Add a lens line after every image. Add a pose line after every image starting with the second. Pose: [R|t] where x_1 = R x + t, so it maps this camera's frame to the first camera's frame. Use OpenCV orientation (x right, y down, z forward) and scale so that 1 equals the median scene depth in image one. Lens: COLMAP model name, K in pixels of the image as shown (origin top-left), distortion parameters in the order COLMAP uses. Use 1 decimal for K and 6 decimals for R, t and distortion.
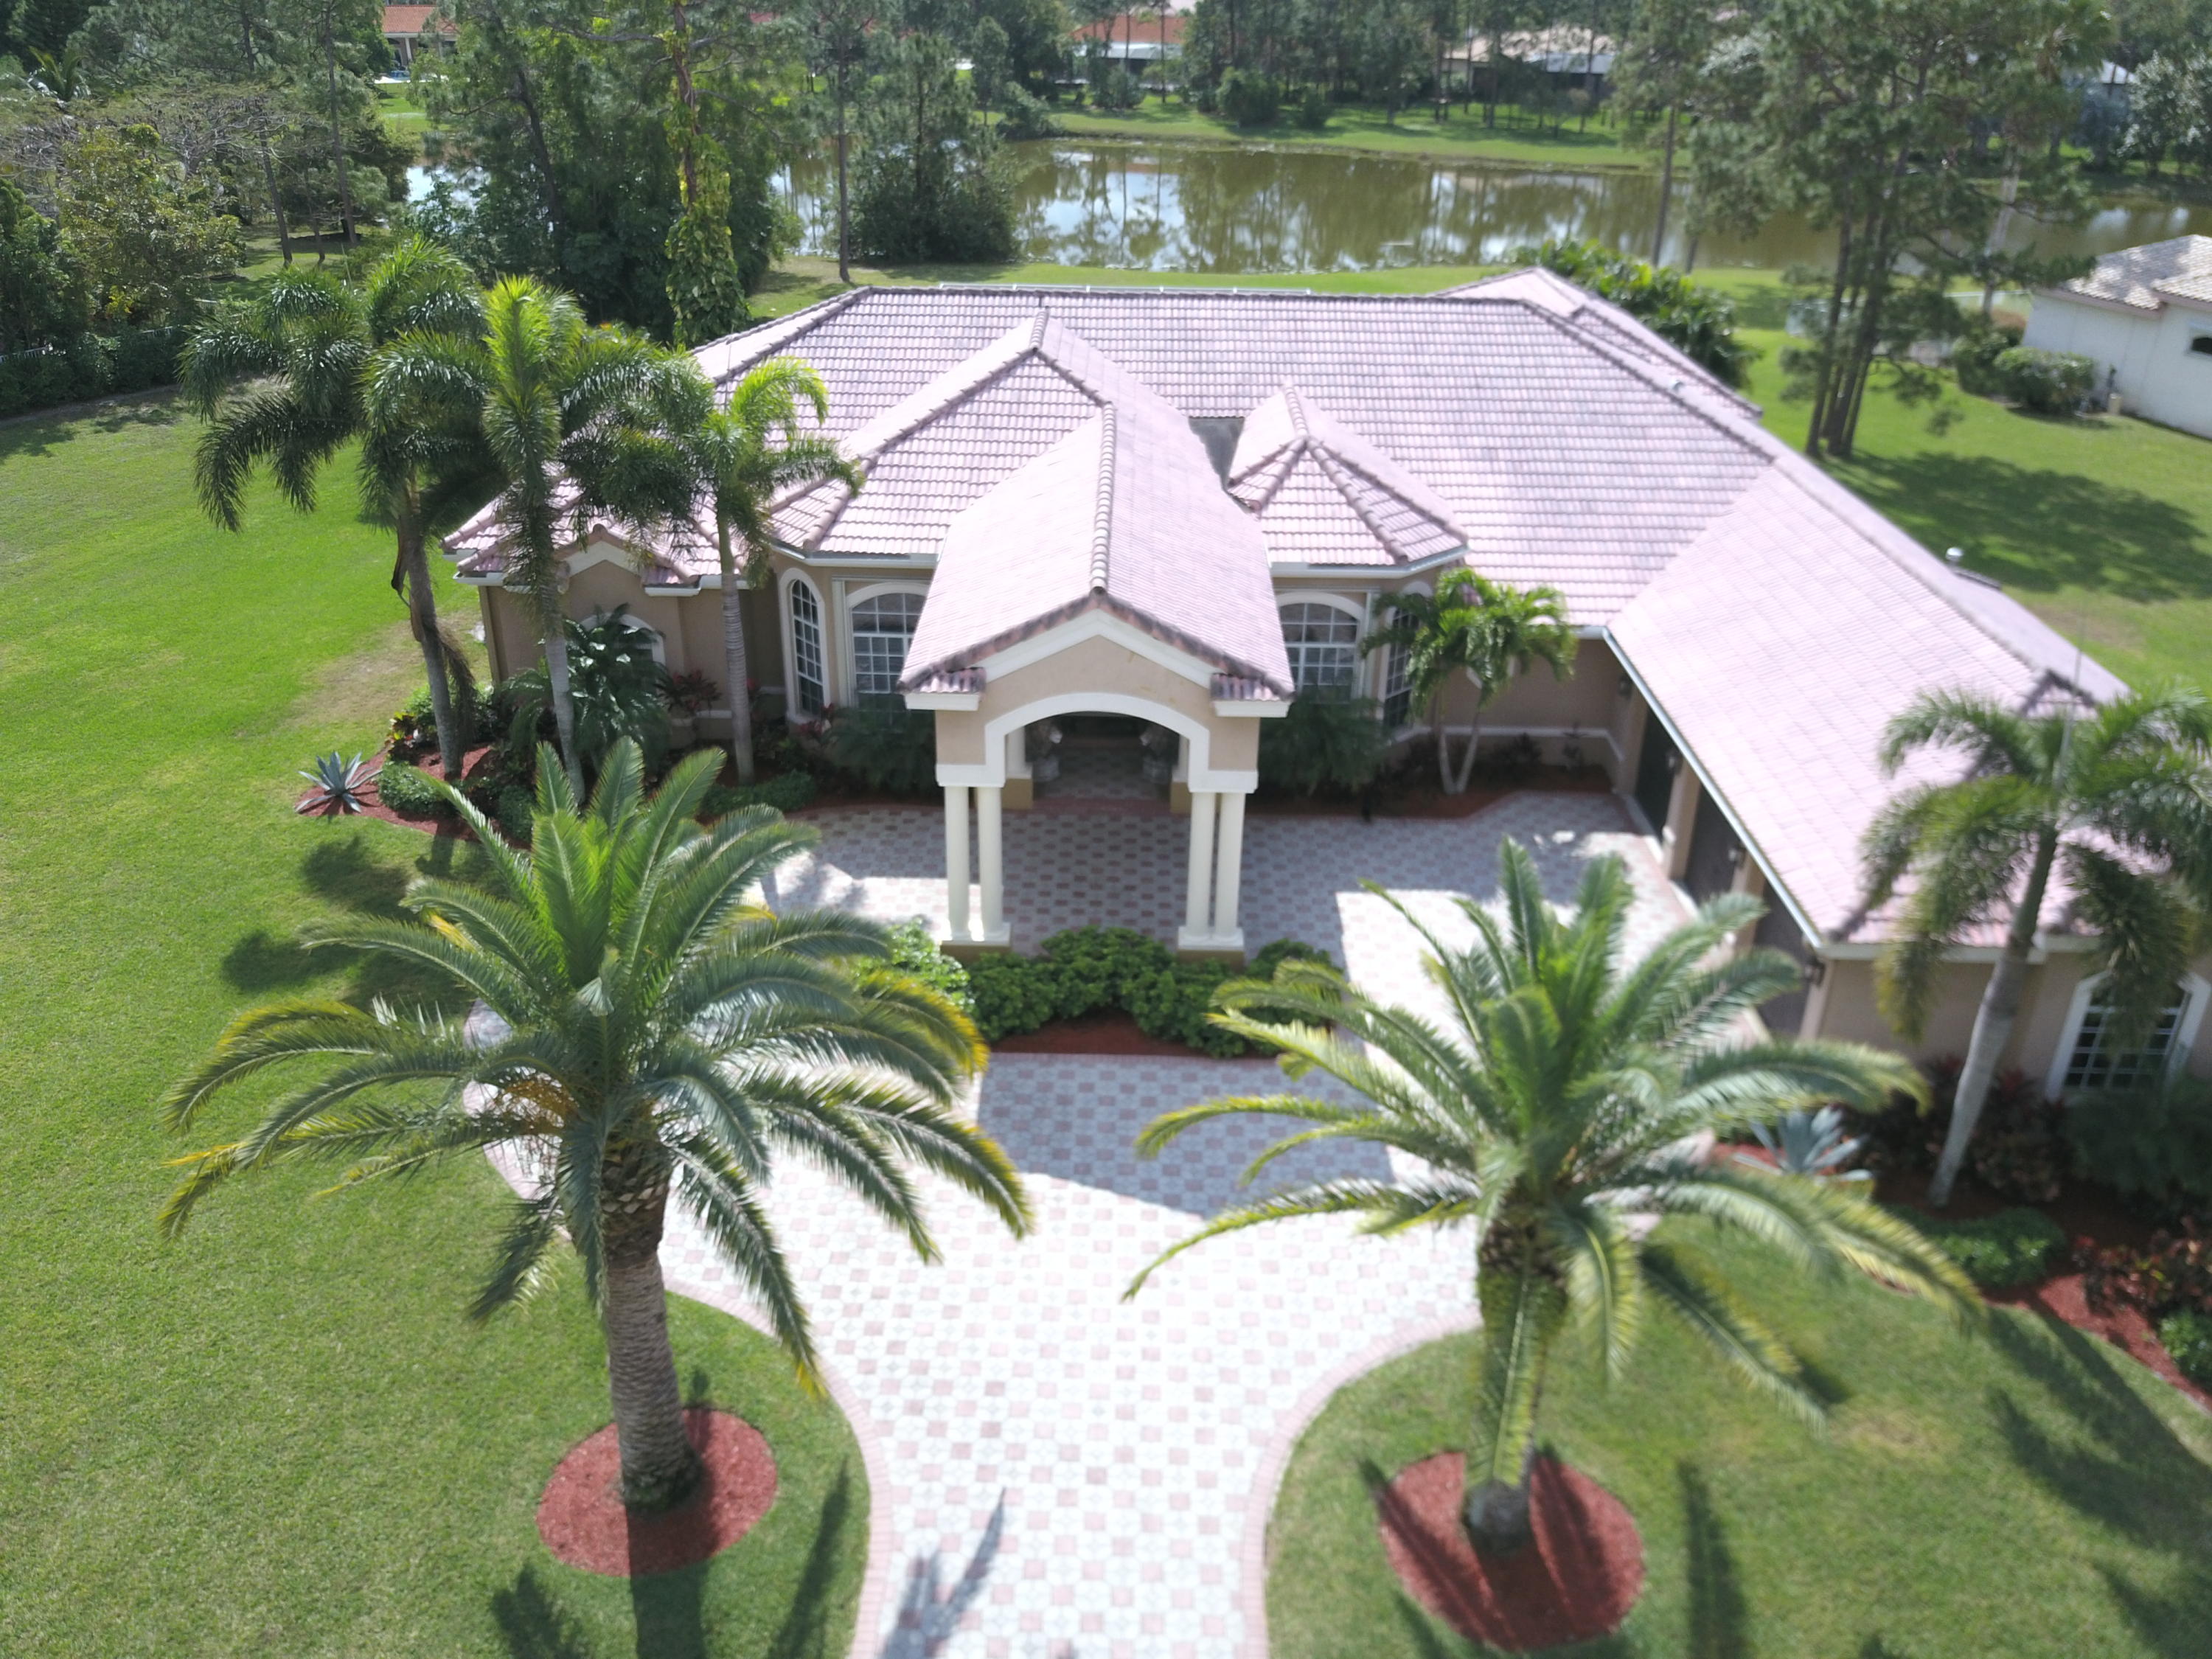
lens RADIAL K [[1708.6, 0, 1106.0], [0, 1708.6, 829.5], [0, 0, 1]] dist [-0.026958, 0.012227]
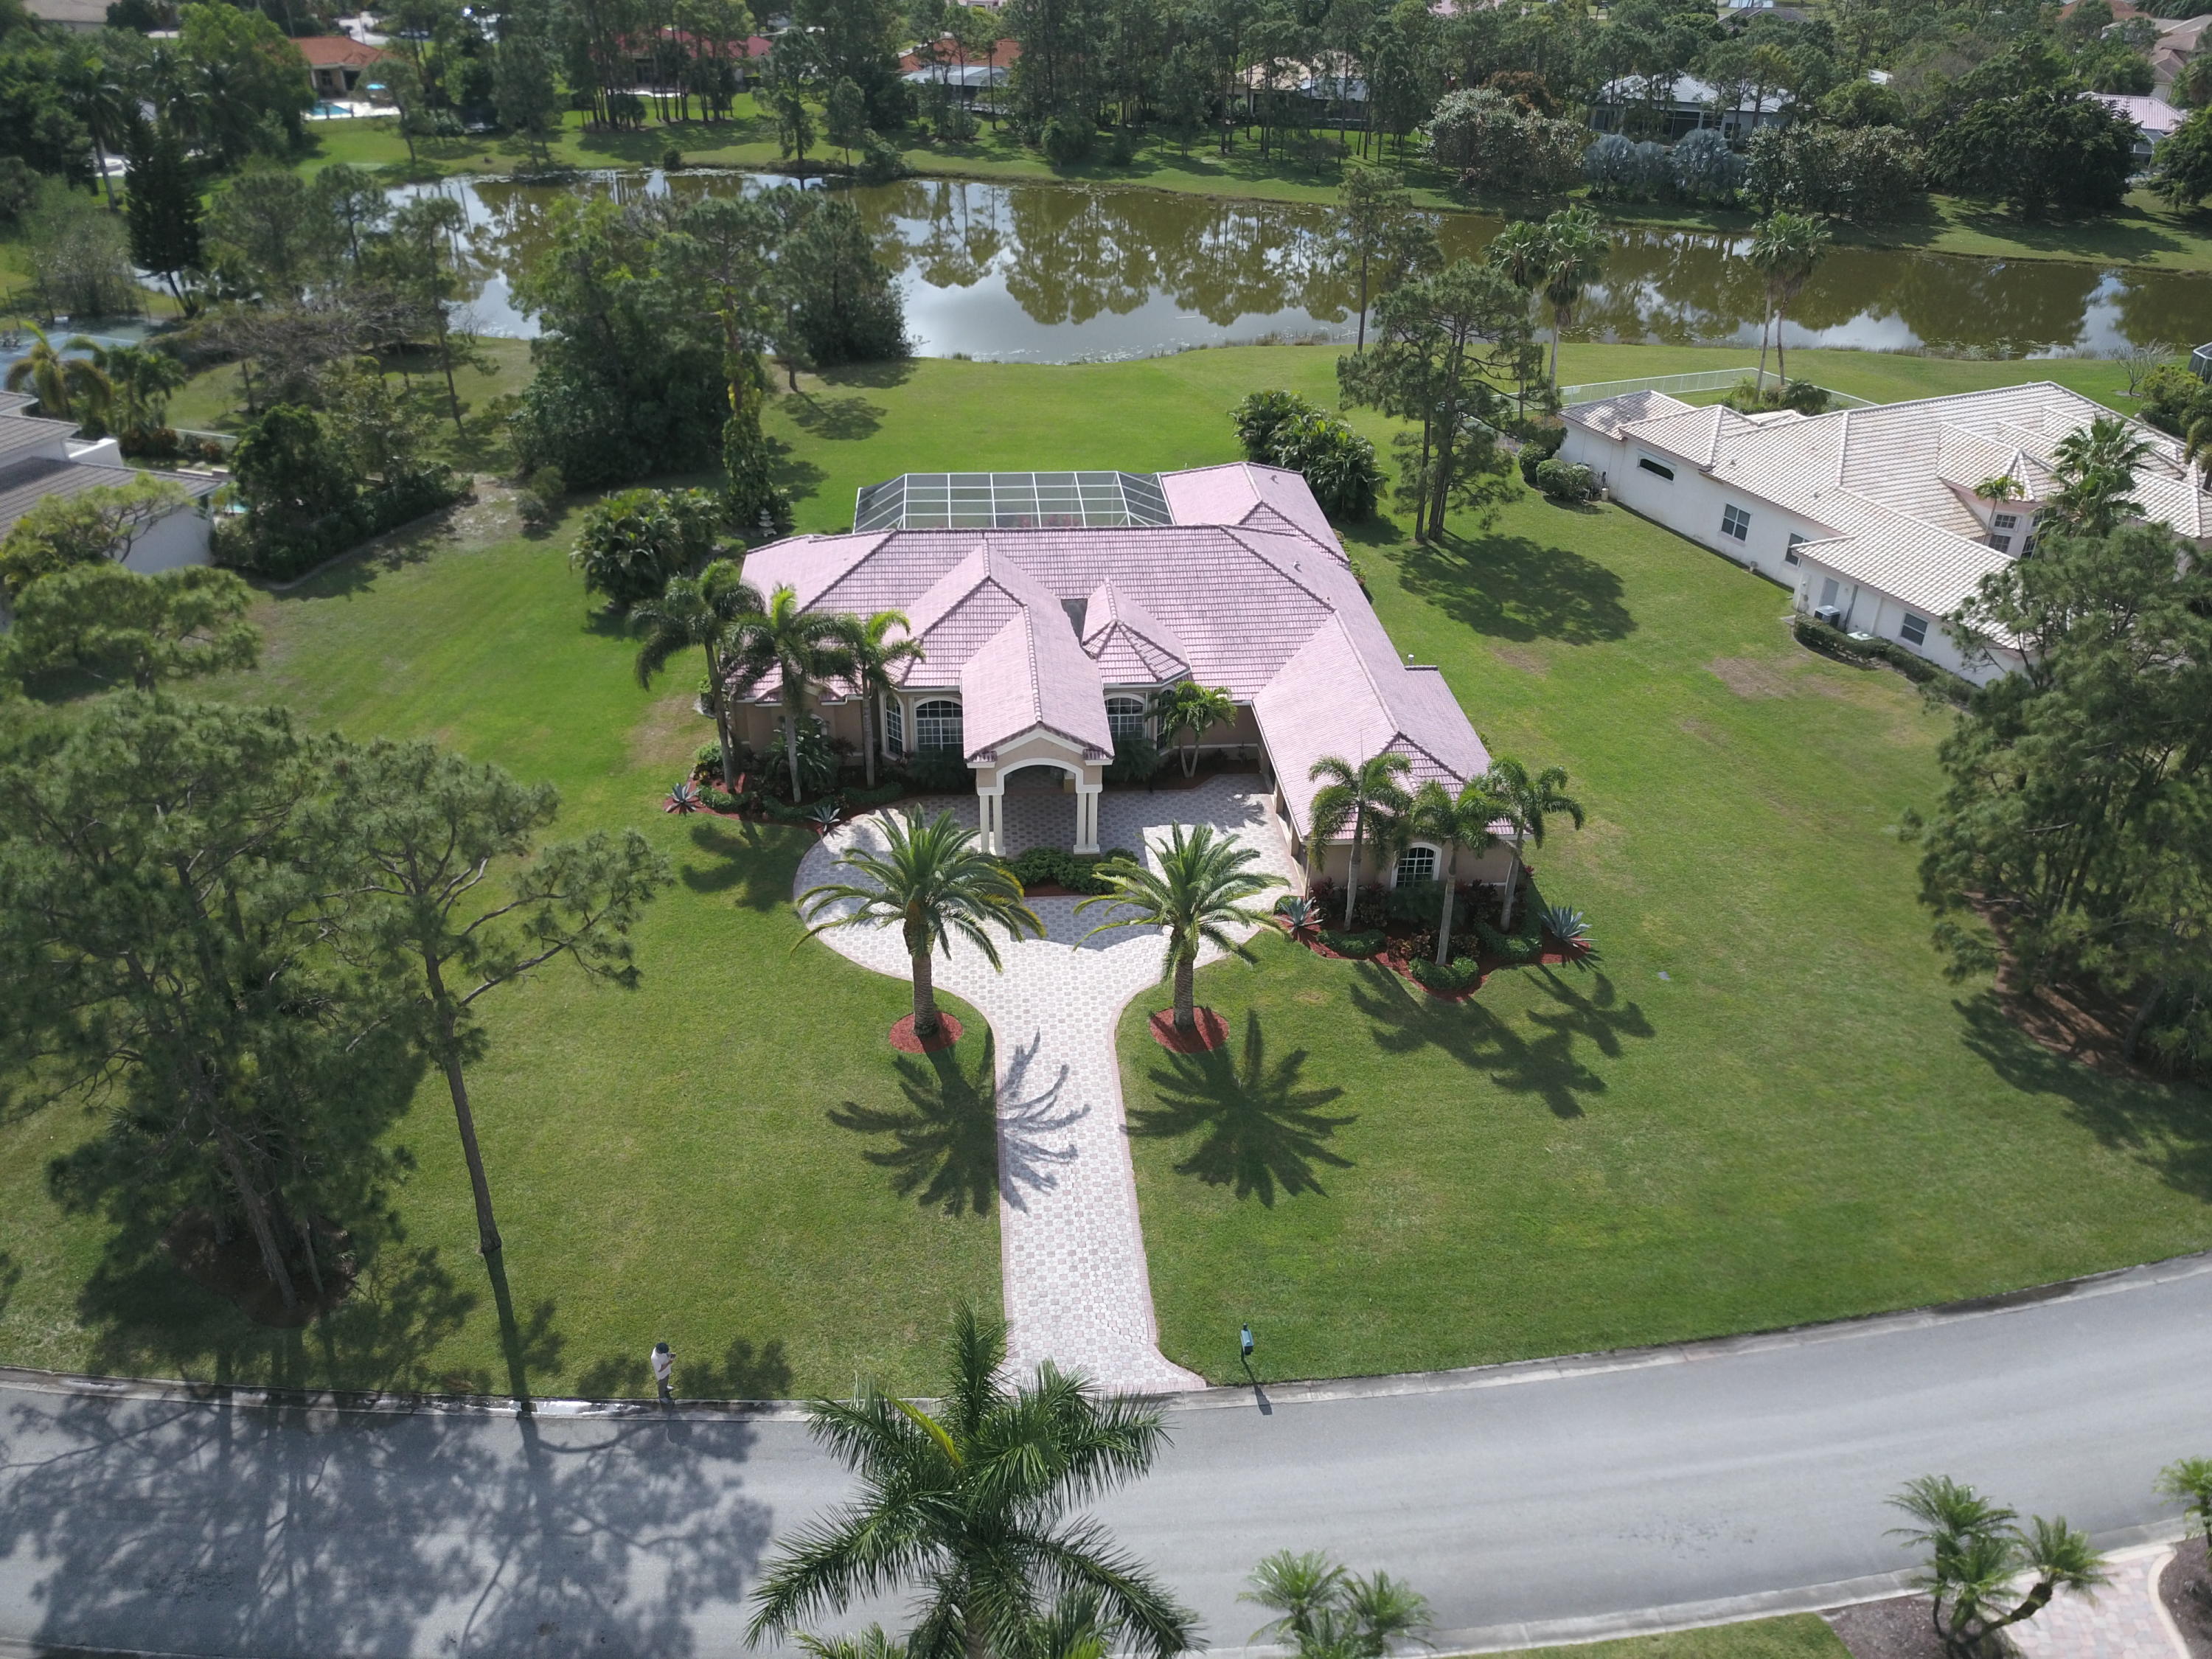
lens RADIAL K [[1689.3, 0, 1106.0], [0, 1689.3, 829.5], [0, 0, 1]] dist [-0.002635, -0.003089]
pose [[0.994795, -0.051071, 0.088178, -0.103136], [0.045530, 0.996927, 0.063753, -0.098723], [-0.091163, -0.059406, 0.994062, -1.190392]]
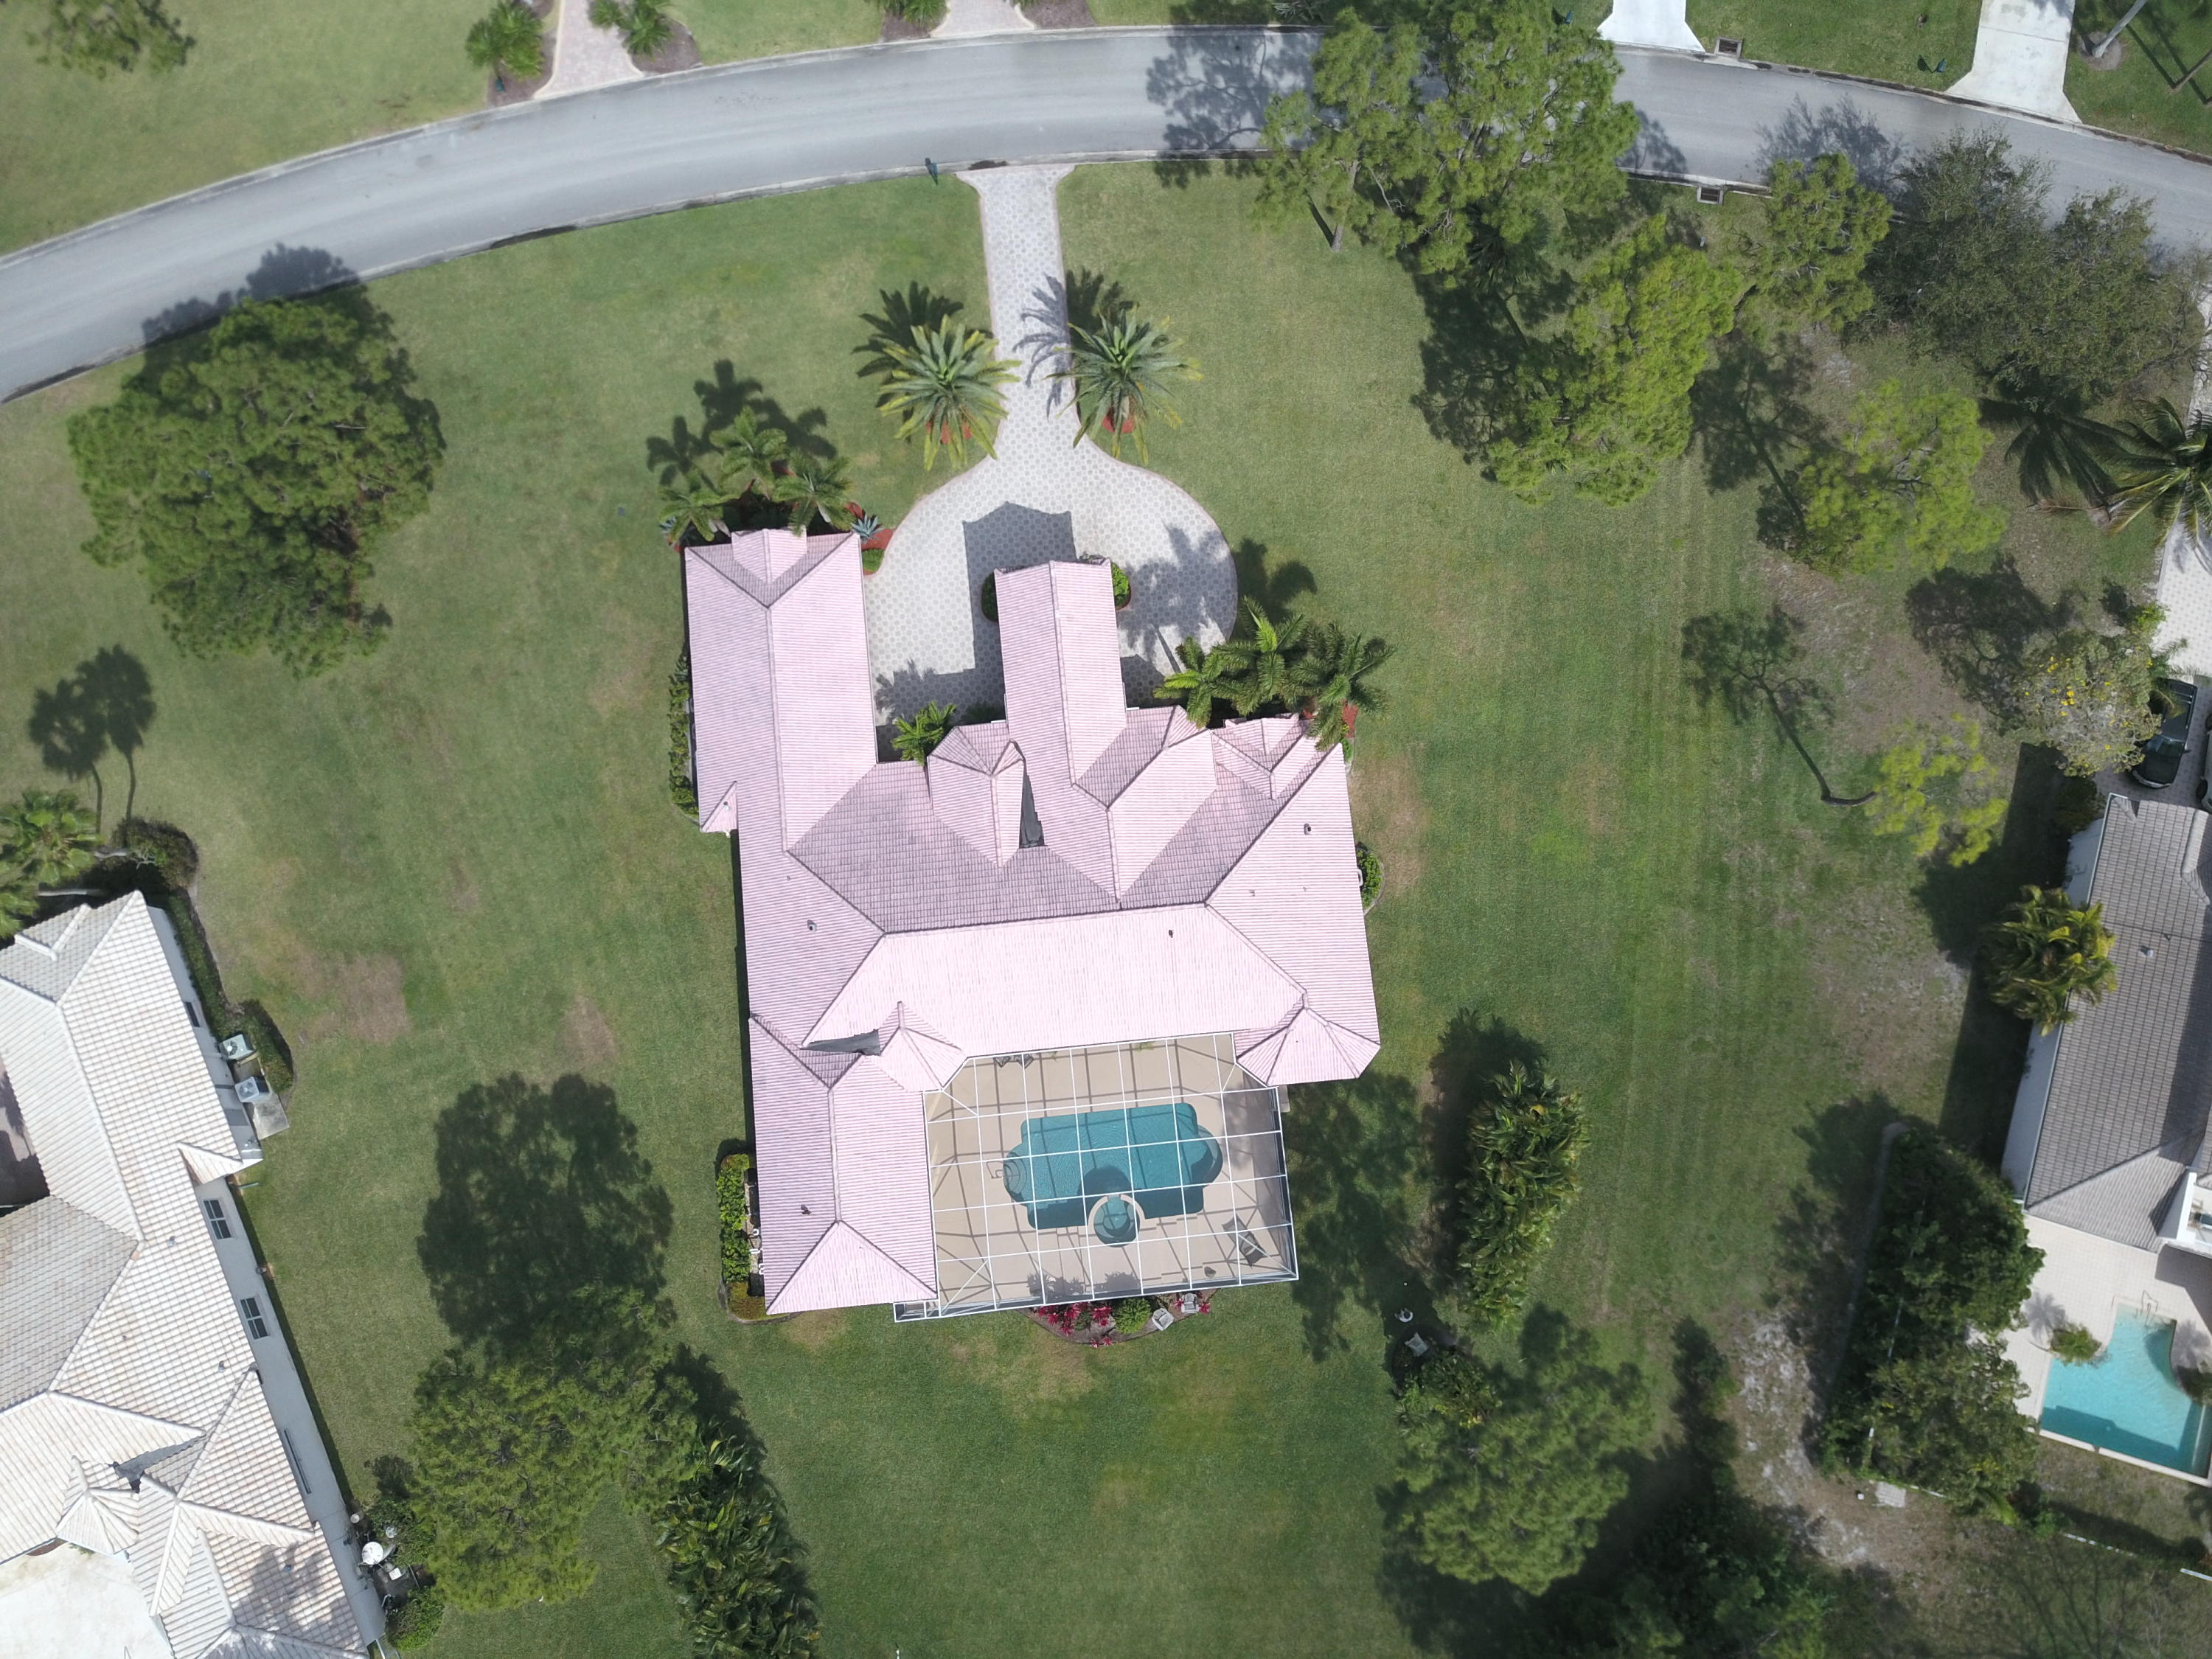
lens RADIAL K [[1689.3, 0, 1106.0], [0, 1689.3, 829.5], [0, 0, 1]] dist [-0.002635, -0.003089]
pose [[-0.993487, 0.110648, -0.027199, 0.021918], [-0.057542, -0.281190, 0.957925, -2.631077], [0.098344, 0.953252, 0.285726, 0.427713]]
